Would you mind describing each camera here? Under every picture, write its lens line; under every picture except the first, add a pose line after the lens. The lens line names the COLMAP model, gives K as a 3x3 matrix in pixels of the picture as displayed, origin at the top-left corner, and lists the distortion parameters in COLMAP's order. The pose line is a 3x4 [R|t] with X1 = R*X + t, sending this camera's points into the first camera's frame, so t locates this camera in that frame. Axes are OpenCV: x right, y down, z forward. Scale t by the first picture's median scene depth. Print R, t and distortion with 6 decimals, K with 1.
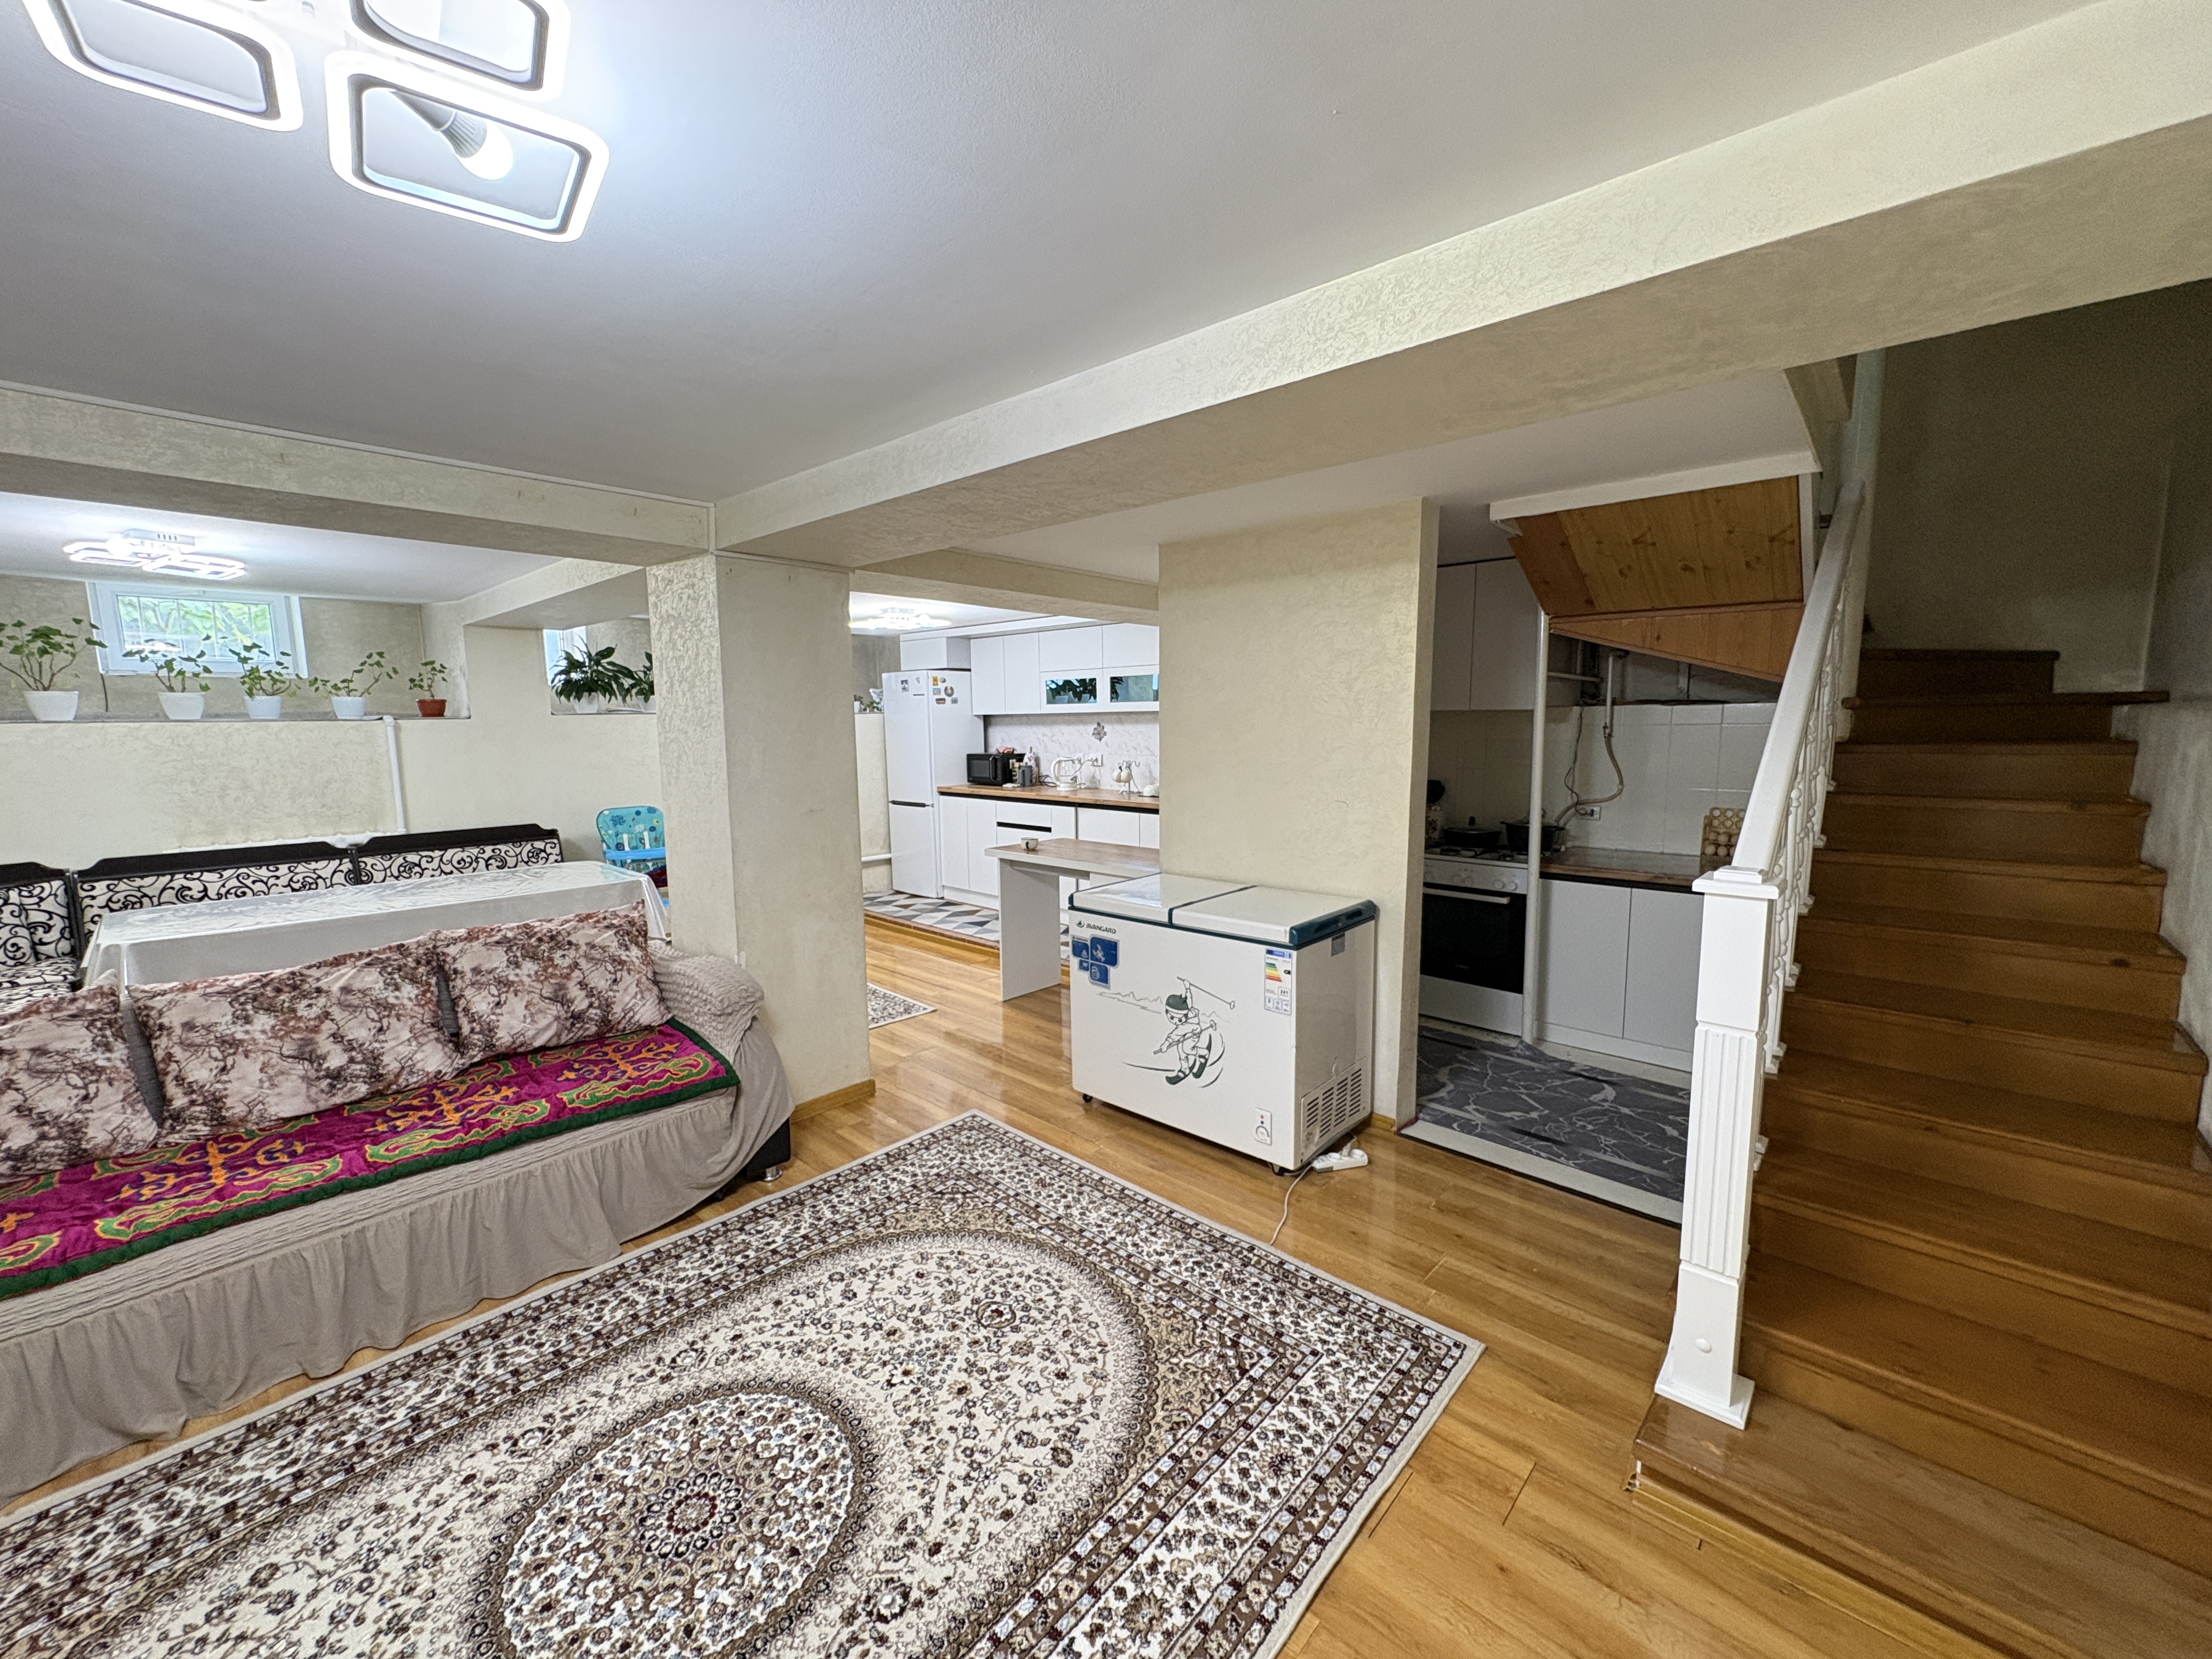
lens RADIAL K [[877.1, 0, 1105.6], [0, 877.1, 828.2], [0, 0, 1]] dist [0.001932, -0.000216]
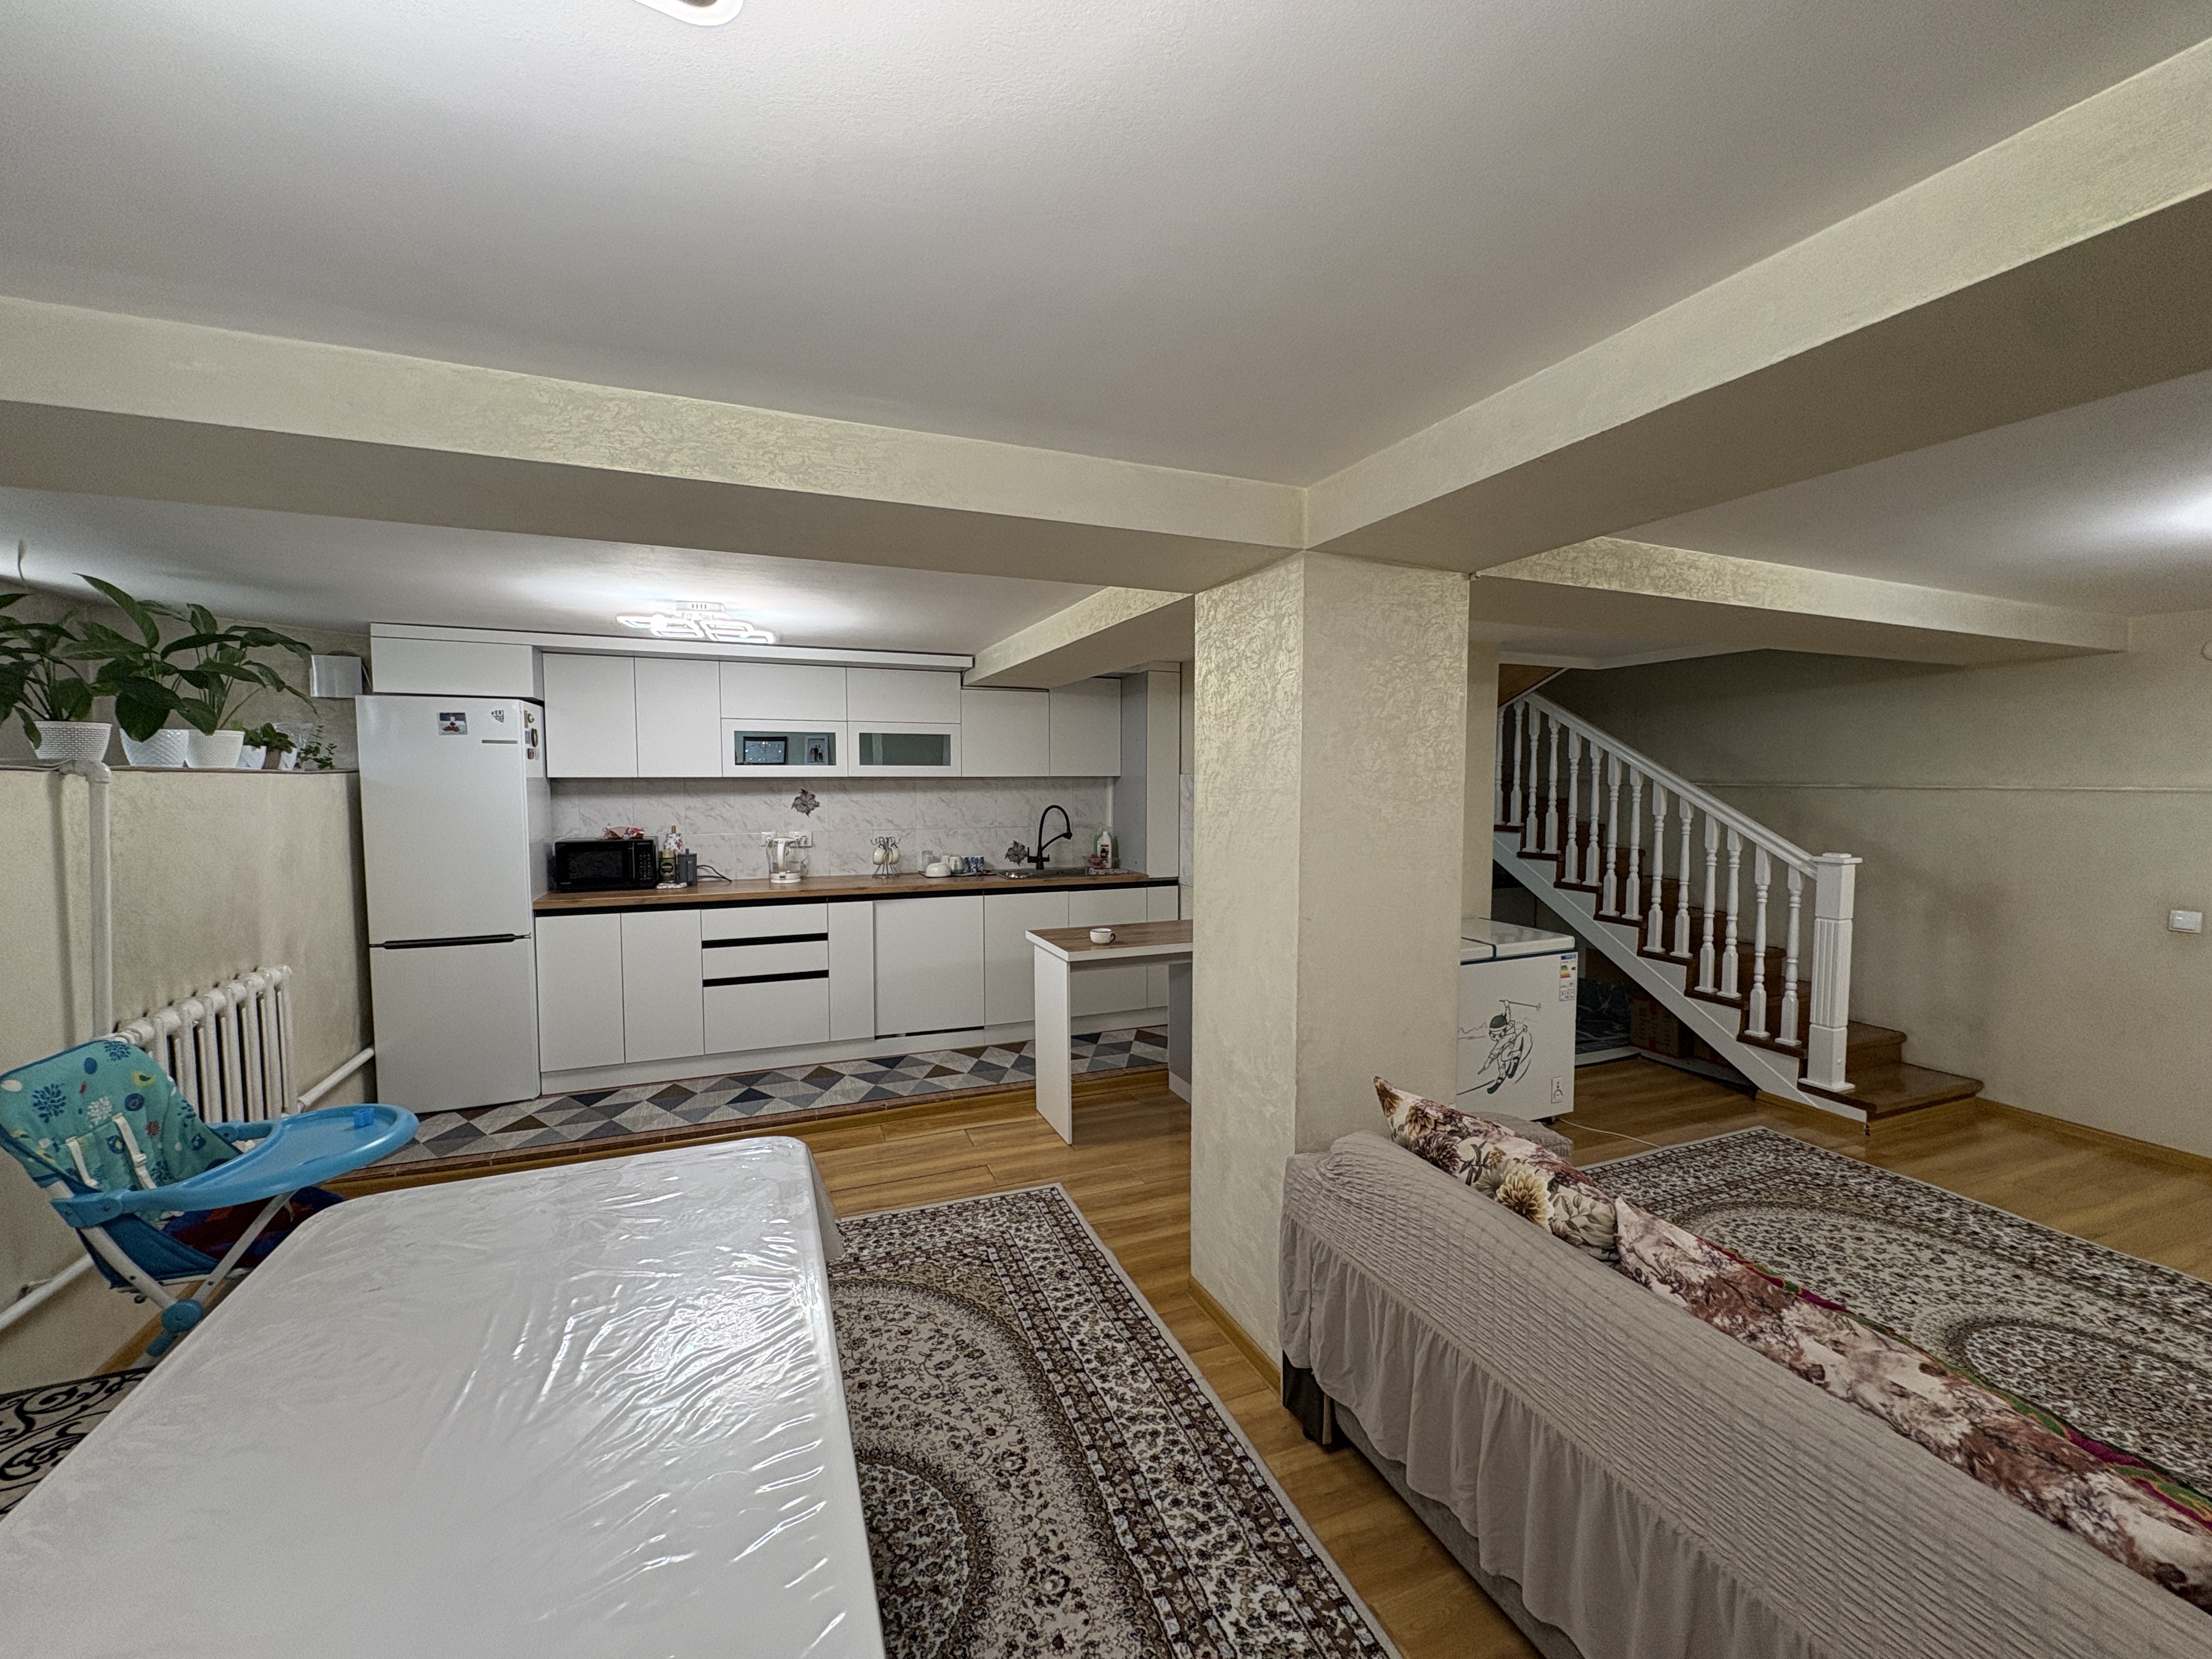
lens RADIAL K [[877.1, 0, 1105.6], [0, 877.1, 826.3], [0, 0, 1]] dist [0.001932, -0.000216]
pose [[0.433506, -0.039674, 0.900277, -1.214427], [0.107374, 0.994187, -0.007891, -0.116595], [-0.894731, 0.100087, 0.435246, 0.915580]]
